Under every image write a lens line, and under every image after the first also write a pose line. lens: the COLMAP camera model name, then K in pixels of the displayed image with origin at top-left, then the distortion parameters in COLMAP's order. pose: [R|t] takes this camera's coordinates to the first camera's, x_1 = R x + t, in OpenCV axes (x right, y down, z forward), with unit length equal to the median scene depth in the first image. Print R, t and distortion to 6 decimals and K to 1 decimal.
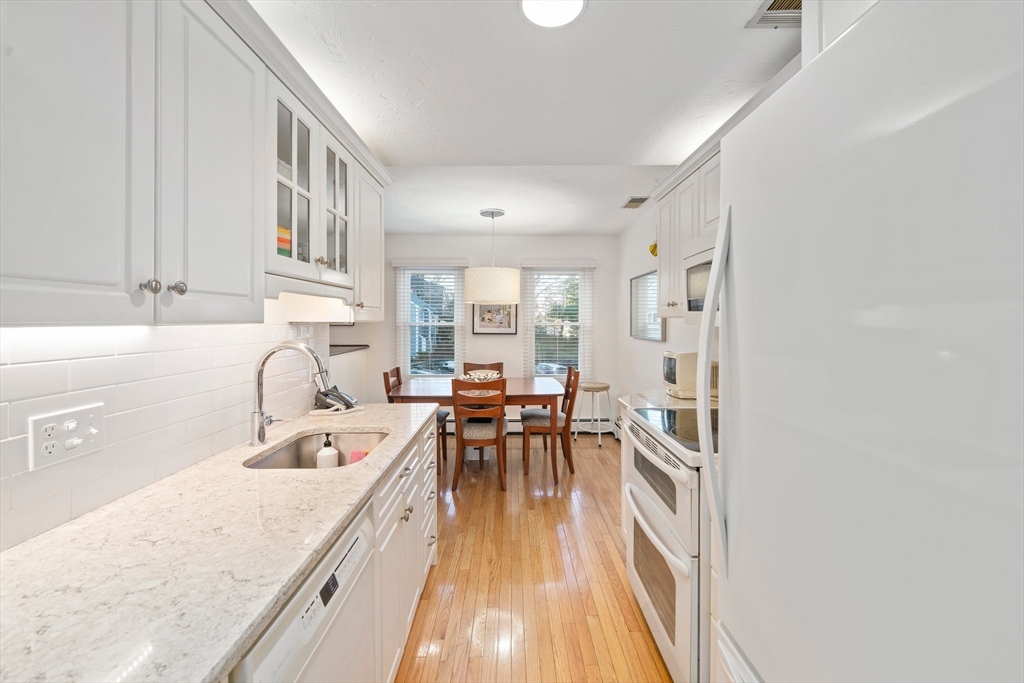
lens RADIAL K [[409.5, 0, 516.7], [0, 409.5, 325.3], [0, 0, 1]] dist [-0.001144, -0.000021]
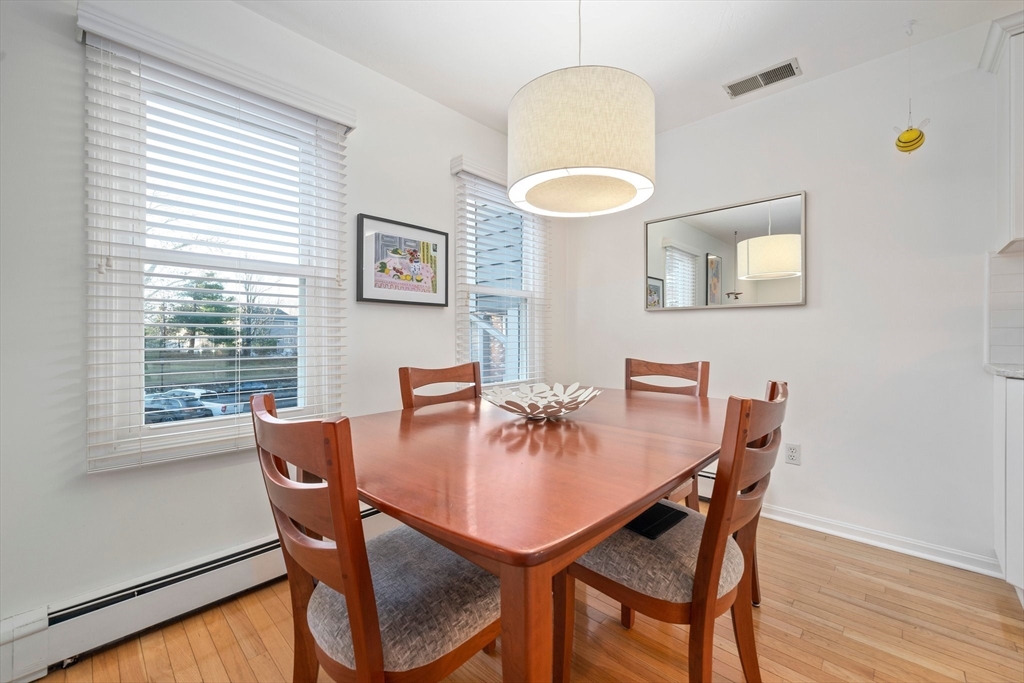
lens RADIAL K [[415.3, 0, 497.5], [0, 415.3, 312.0], [0, 0, 1]] dist [0.000154, 0.000036]
pose [[0.712326, 0.039020, 0.700764, -0.296888], [0.008520, 0.997899, -0.064226, 0.059848], [-0.701797, 0.051720, 0.710497, 0.614819]]
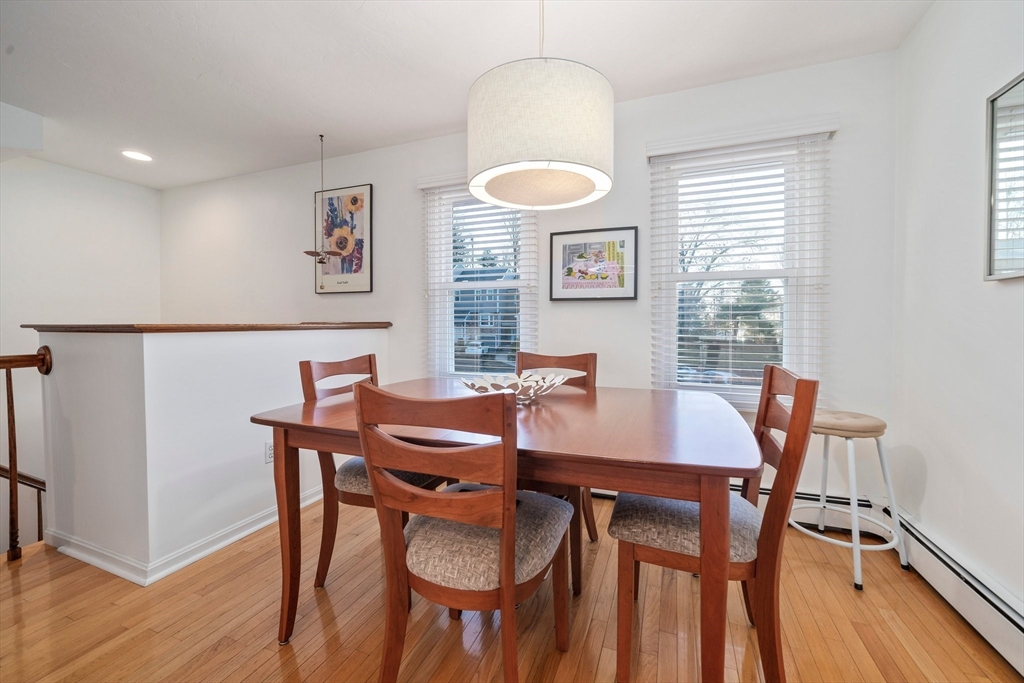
lens RADIAL K [[409.5, 0, 516.7], [0, 409.5, 325.3], [0, 0, 1]] dist [-0.001144, -0.000021]
pose [[0.928308, 0.001555, -0.371809, 0.048847], [-0.006551, 0.999904, -0.012176, 0.059849], [0.371755, 0.013739, 0.928229, 0.495287]]
